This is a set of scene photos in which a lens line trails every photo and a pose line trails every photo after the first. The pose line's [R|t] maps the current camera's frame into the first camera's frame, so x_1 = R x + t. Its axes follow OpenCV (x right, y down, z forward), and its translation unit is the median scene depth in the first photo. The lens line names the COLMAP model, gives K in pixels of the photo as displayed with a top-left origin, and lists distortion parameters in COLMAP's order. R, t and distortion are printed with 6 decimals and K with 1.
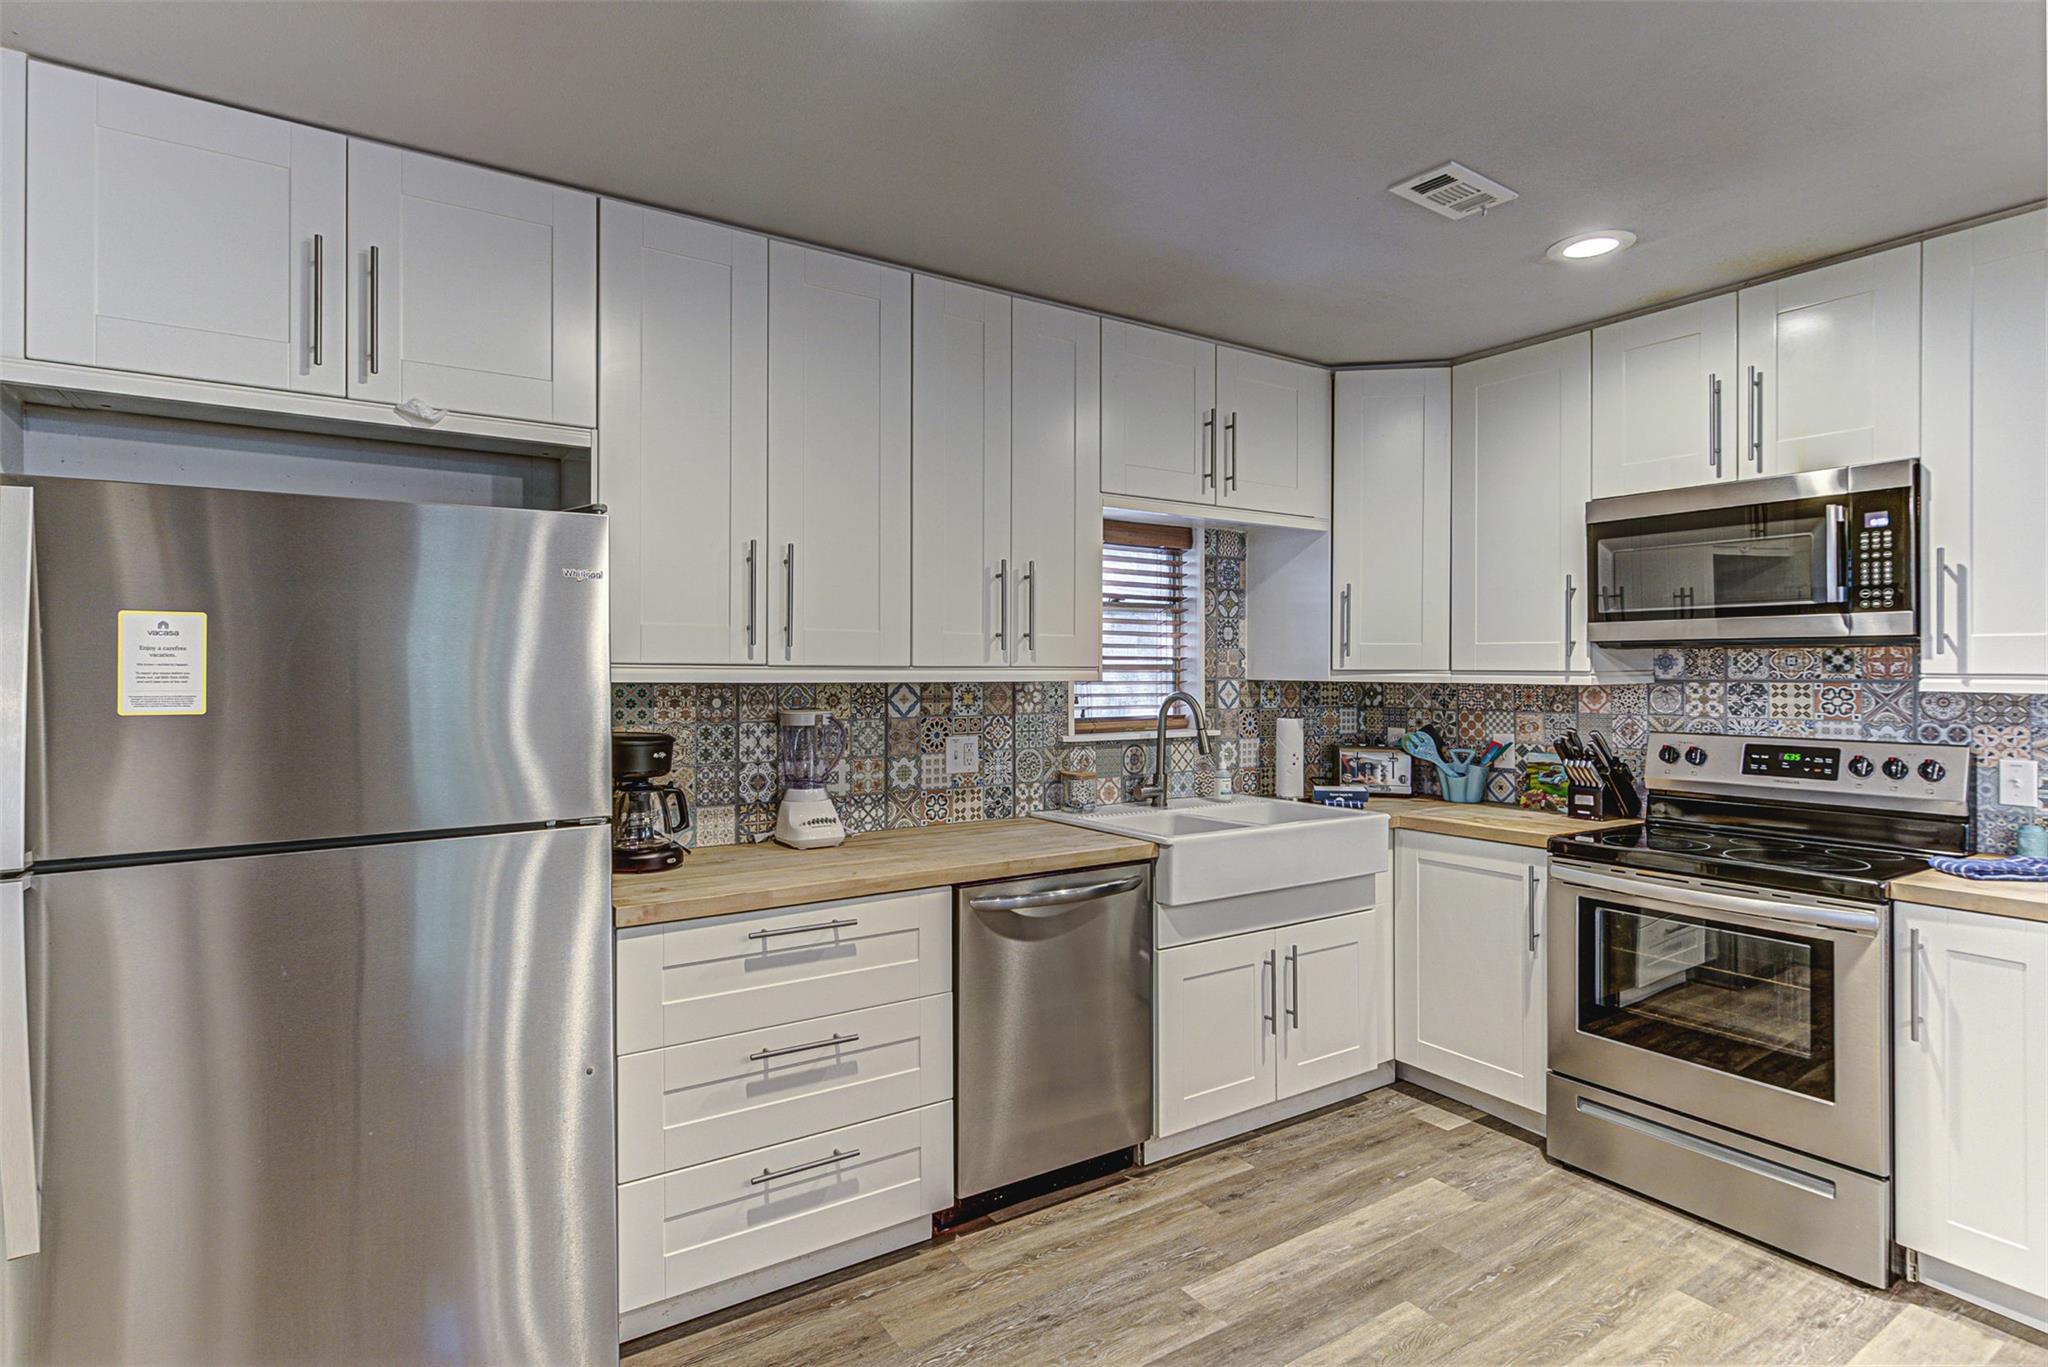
lens RADIAL K [[1029.2, 0, 1015.5], [0, 1029.2, 669.2], [0, 0, 1]] dist [0.000382, 0.001044]
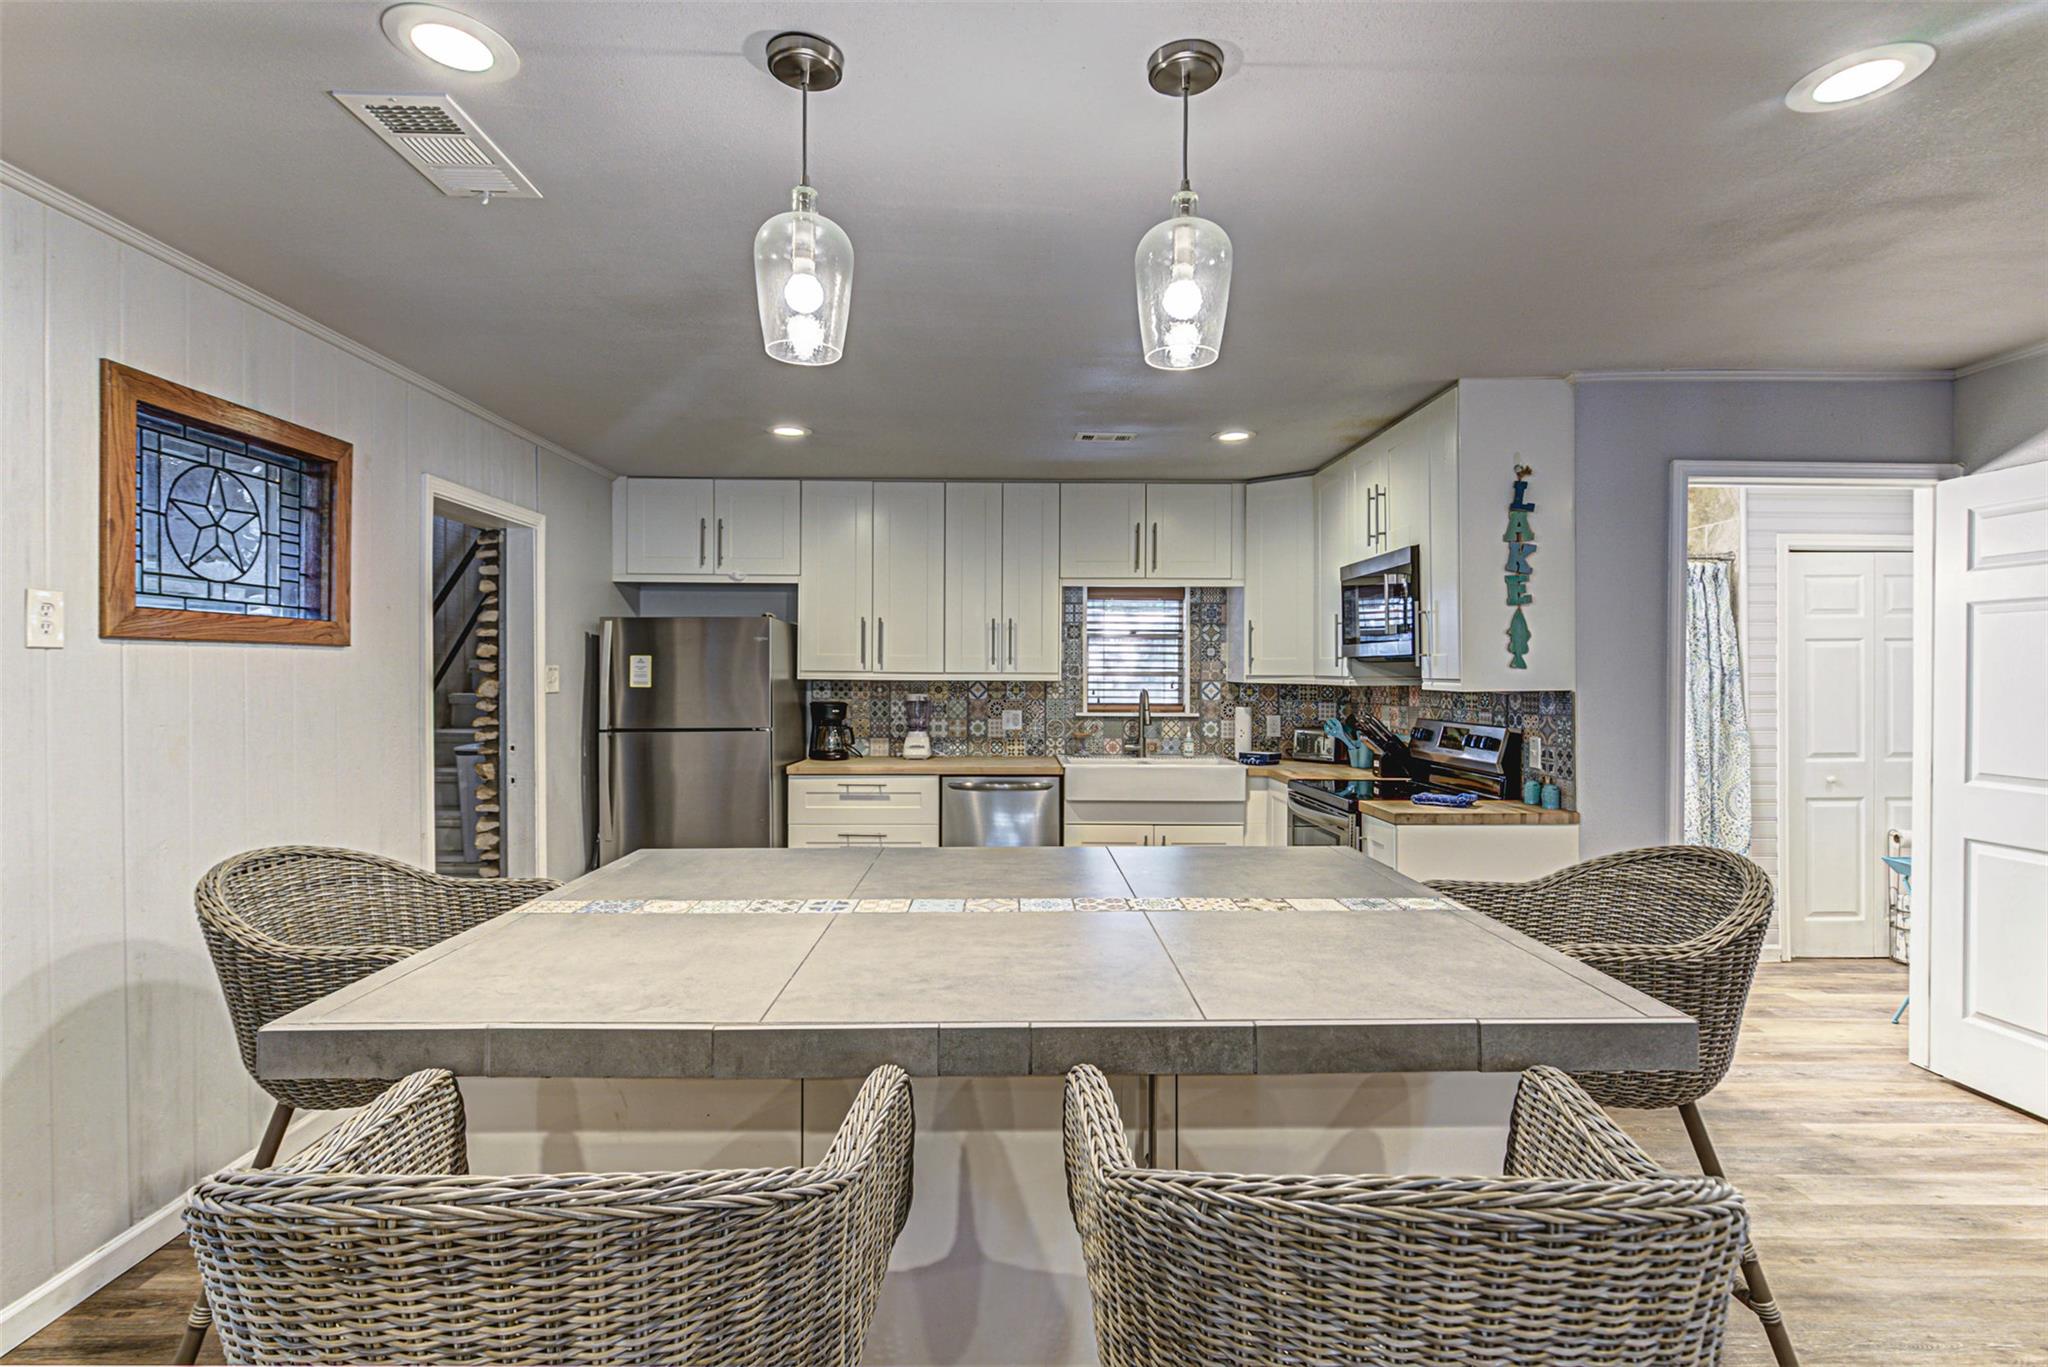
lens RADIAL K [[963.6, 0, 1017.0], [0, 963.6, 679.2], [0, 0, 1]] dist [0.002510, -0.000678]
pose [[0.842886, 0.005676, -0.538062, 0.972732], [-0.003687, 0.999982, 0.004771, 0.000794], [0.538079, -0.002038, 0.842892, -0.505401]]
